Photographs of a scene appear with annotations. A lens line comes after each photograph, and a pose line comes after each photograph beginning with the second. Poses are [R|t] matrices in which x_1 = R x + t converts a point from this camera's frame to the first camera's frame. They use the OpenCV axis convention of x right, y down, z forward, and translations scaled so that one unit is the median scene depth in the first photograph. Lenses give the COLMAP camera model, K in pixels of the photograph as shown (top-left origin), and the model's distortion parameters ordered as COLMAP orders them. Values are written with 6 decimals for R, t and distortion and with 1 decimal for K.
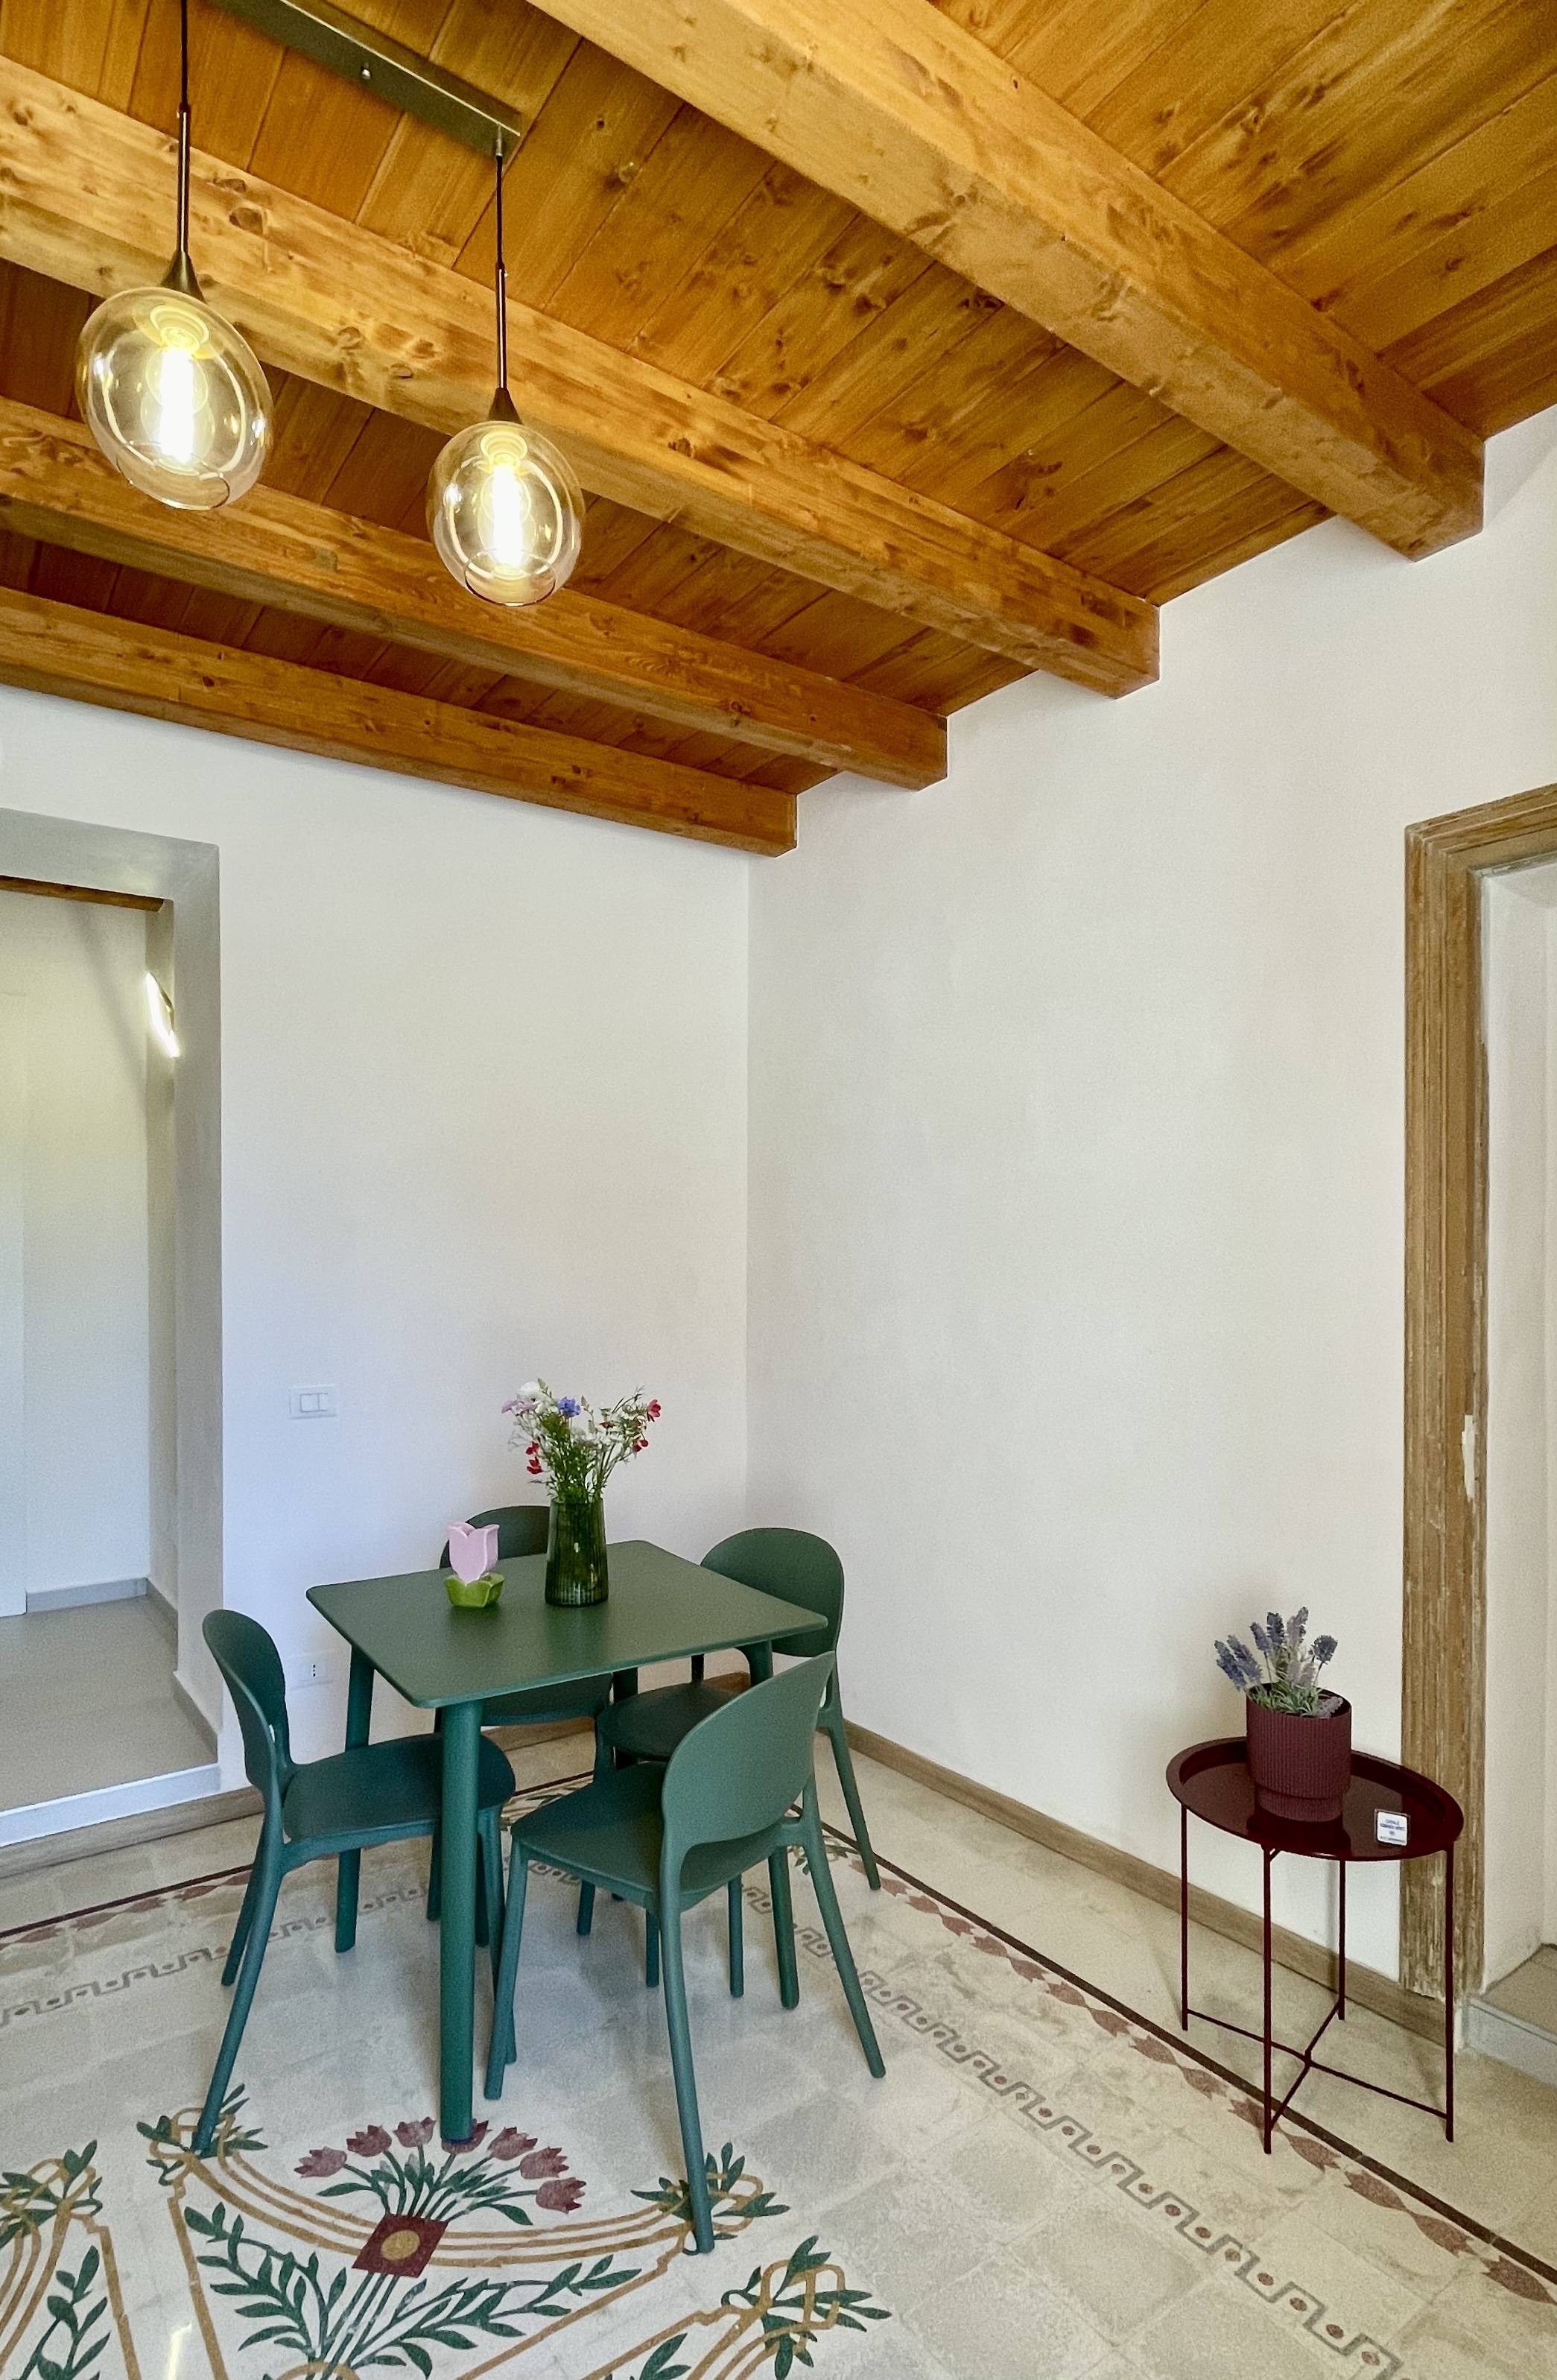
lens RADIAL K [[1213.2, 0, 711.0], [0, 1213.2, 1268.3], [0, 0, 1]] dist [-0.003941, 0.000320]
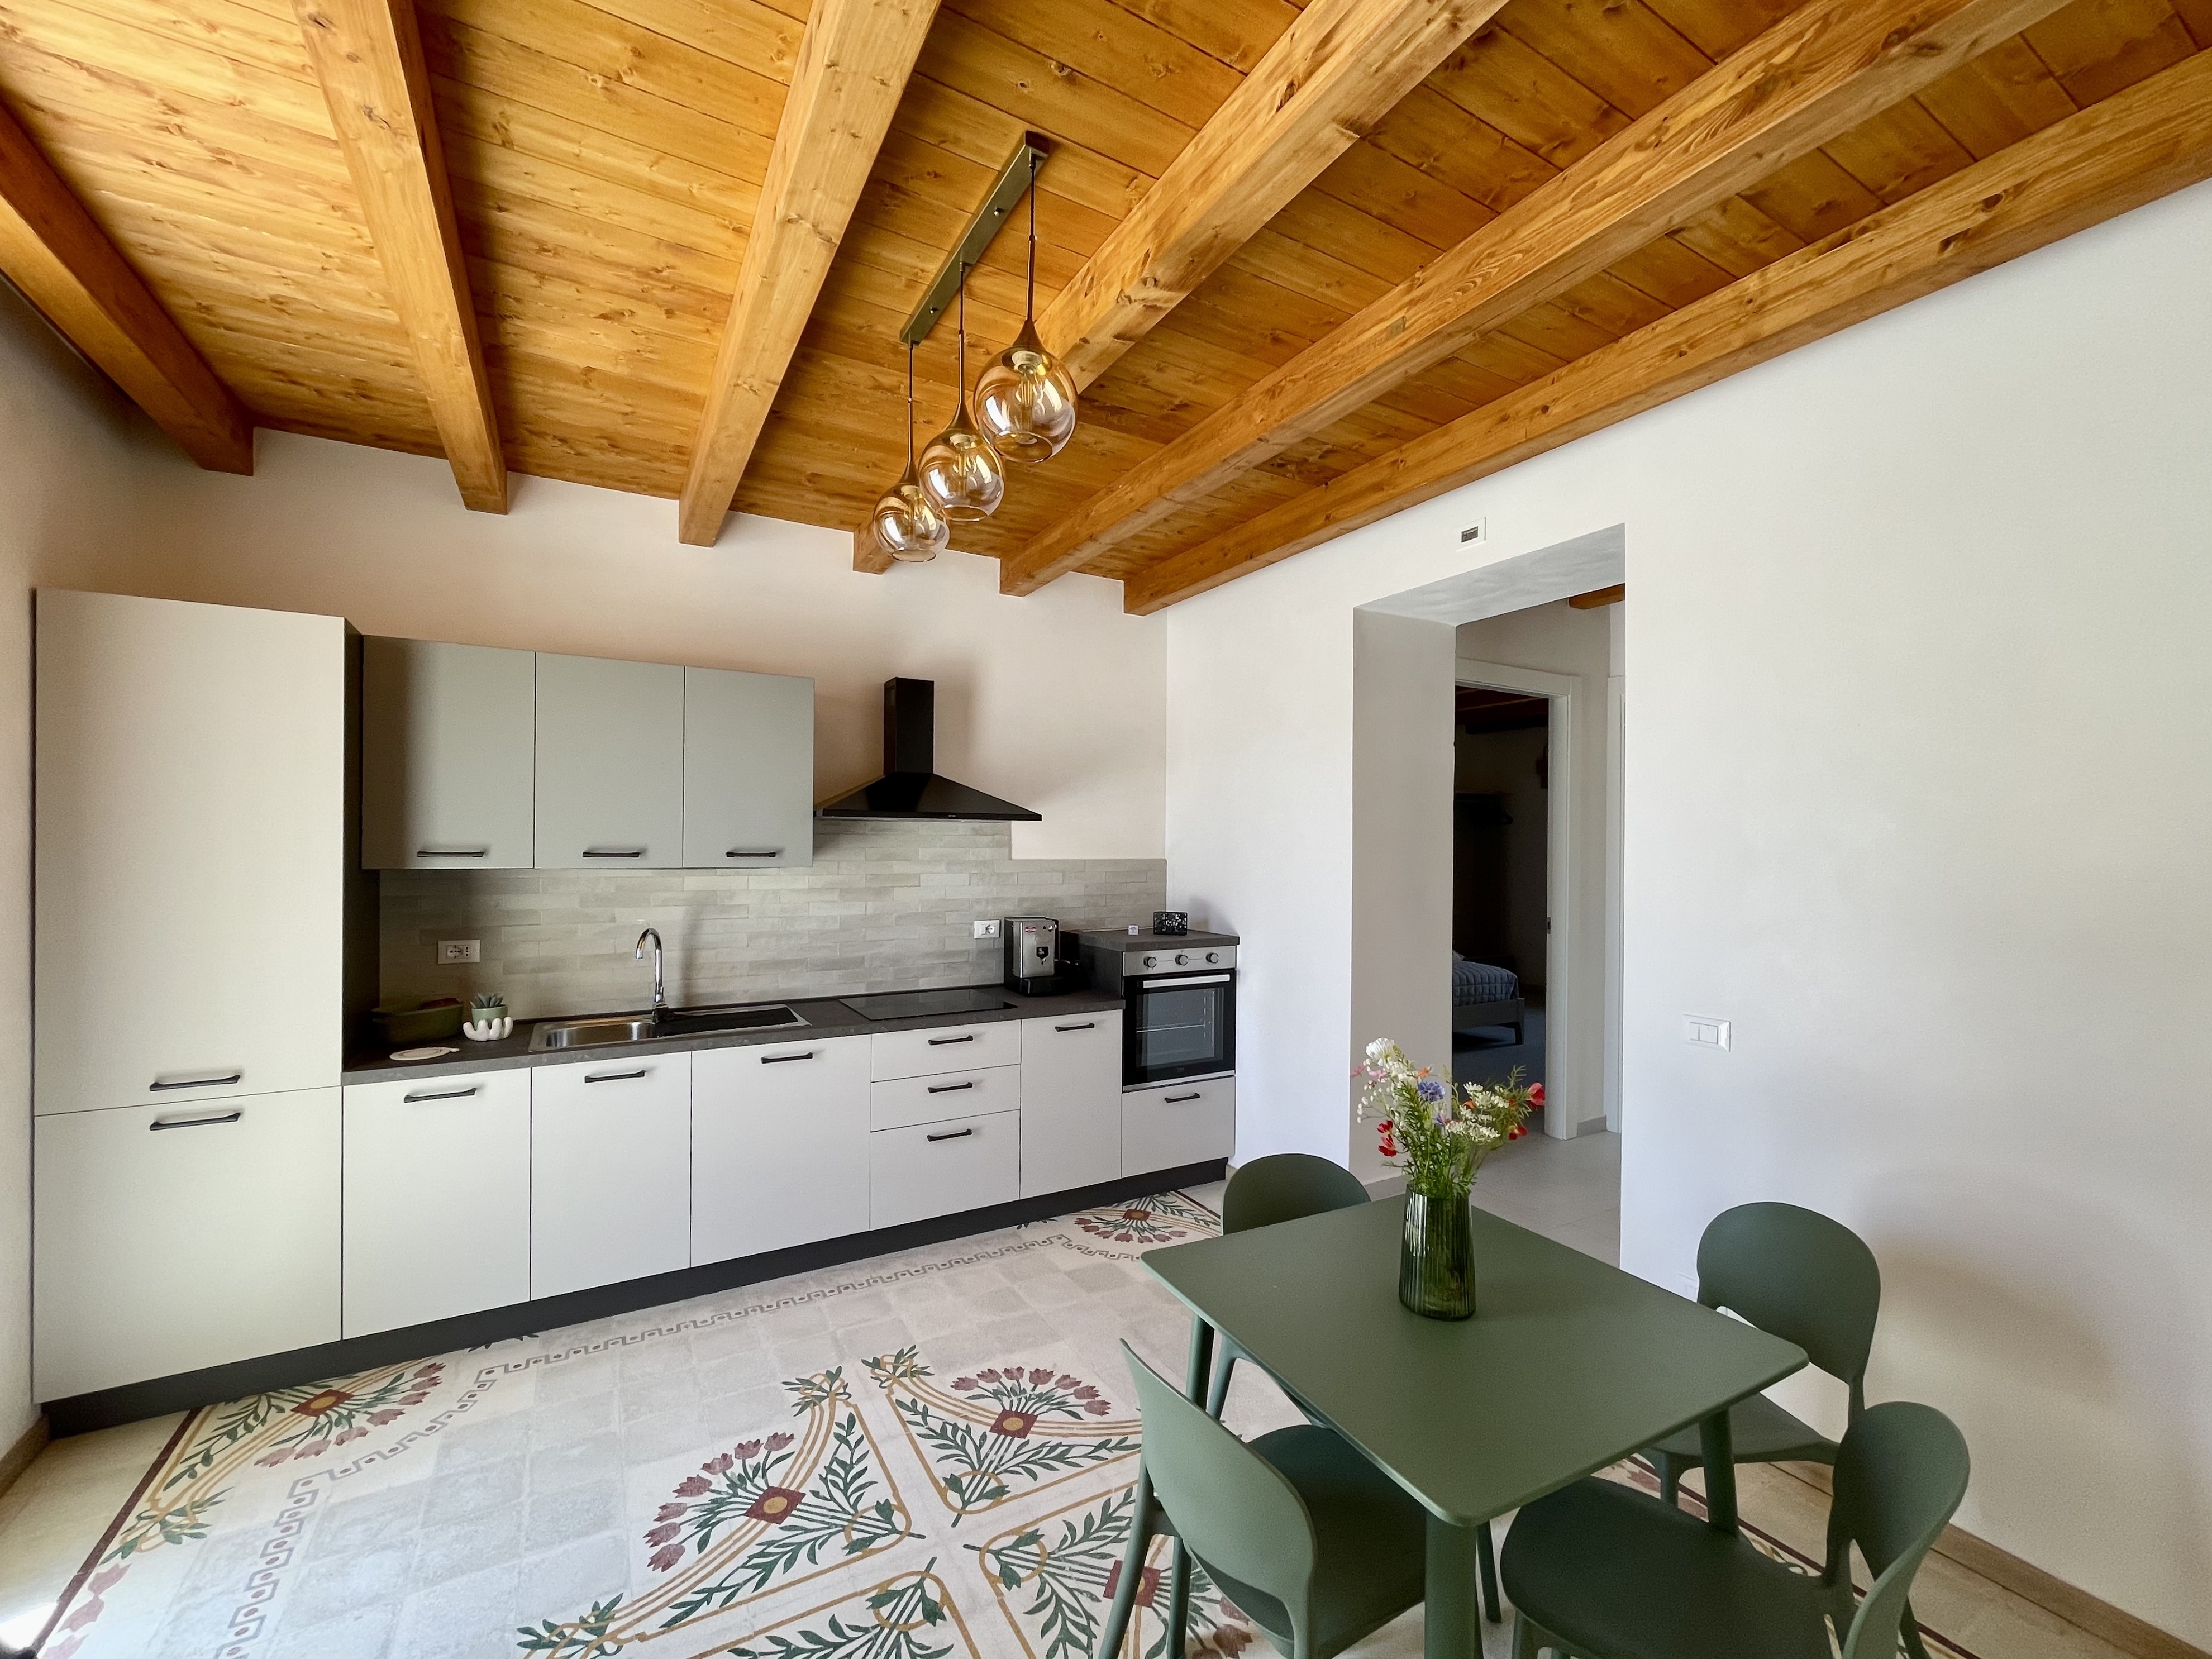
lens RADIAL K [[861.1, 0, 1099.7], [0, 861.1, 847.3], [0, 0, 1]] dist [-0.006050, -0.000710]
pose [[-0.044628, -0.001893, -0.999002, 0.759747], [-0.012520, 0.999921, -0.001335, -0.066182], [0.998925, 0.012448, -0.044648, 0.987448]]
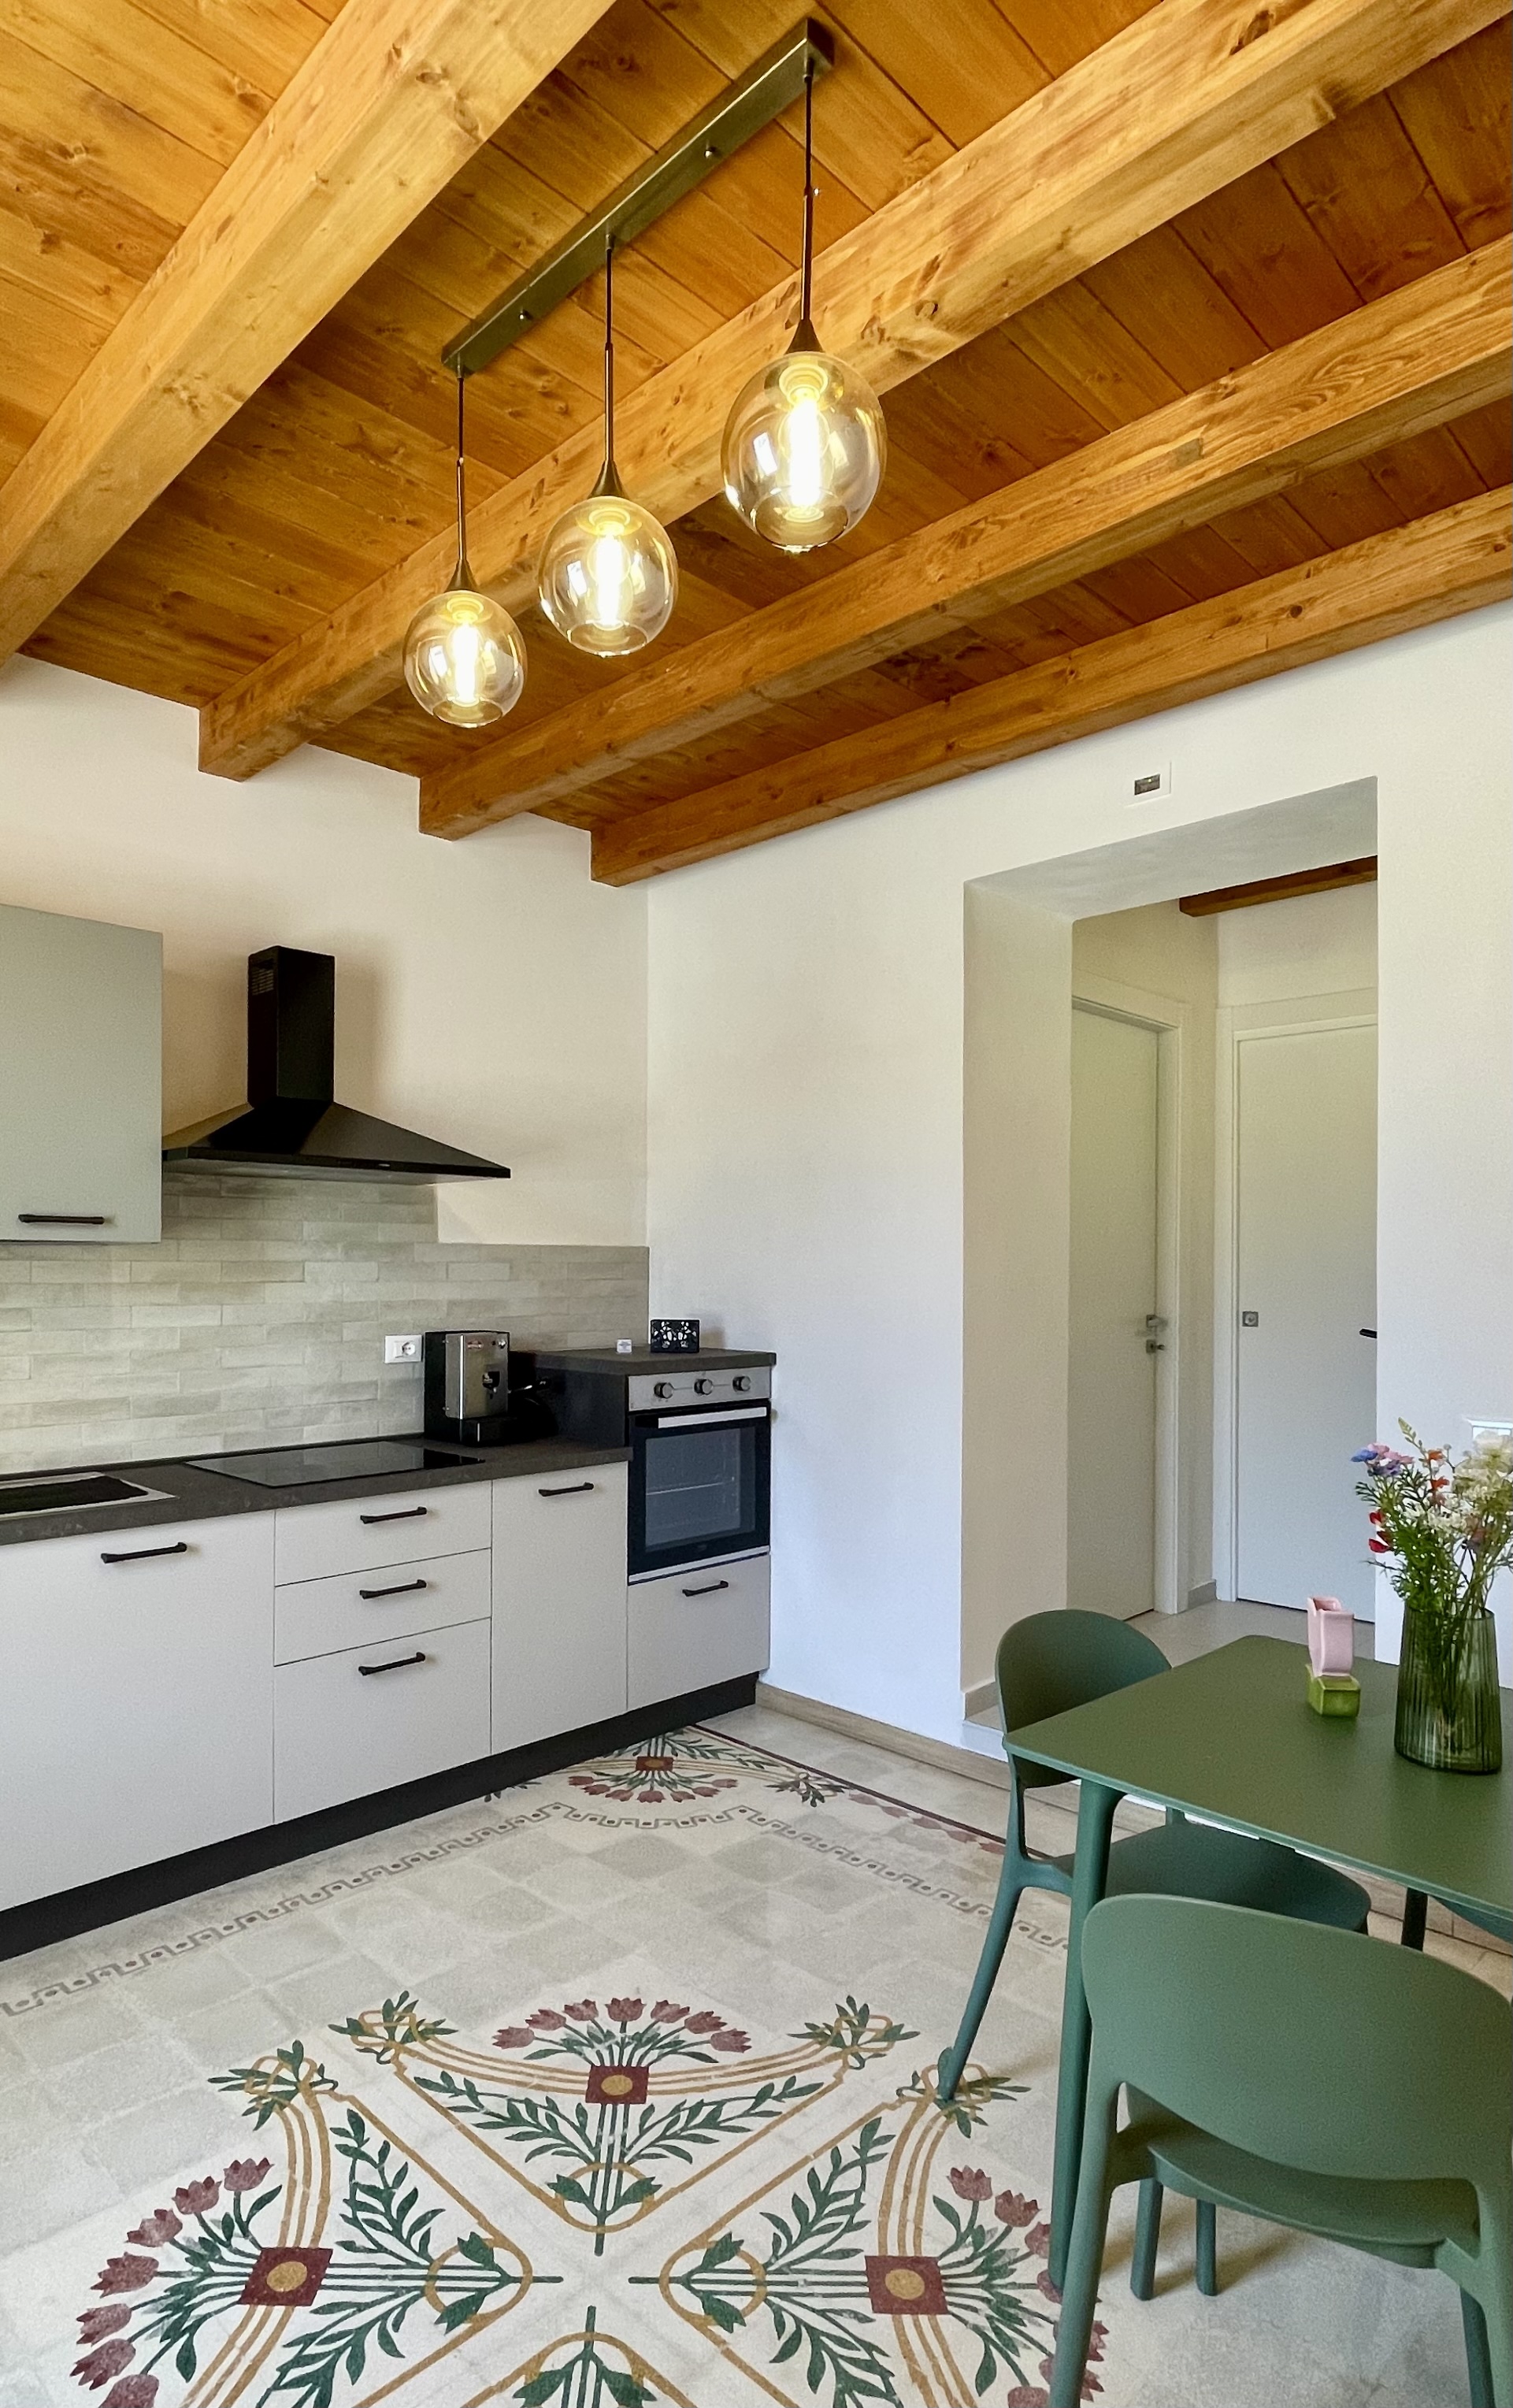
lens RADIAL K [[1228.2, 0, 679.3], [0, 1228.2, 1268.2], [0, 0, 1]] dist [-0.005114, -0.001651]
pose [[0.189201, 0.003071, -0.981934, 0.644679], [-0.009979, 0.999949, 0.001205, 0.010215], [0.981888, 0.009571, 0.189222, 0.631386]]
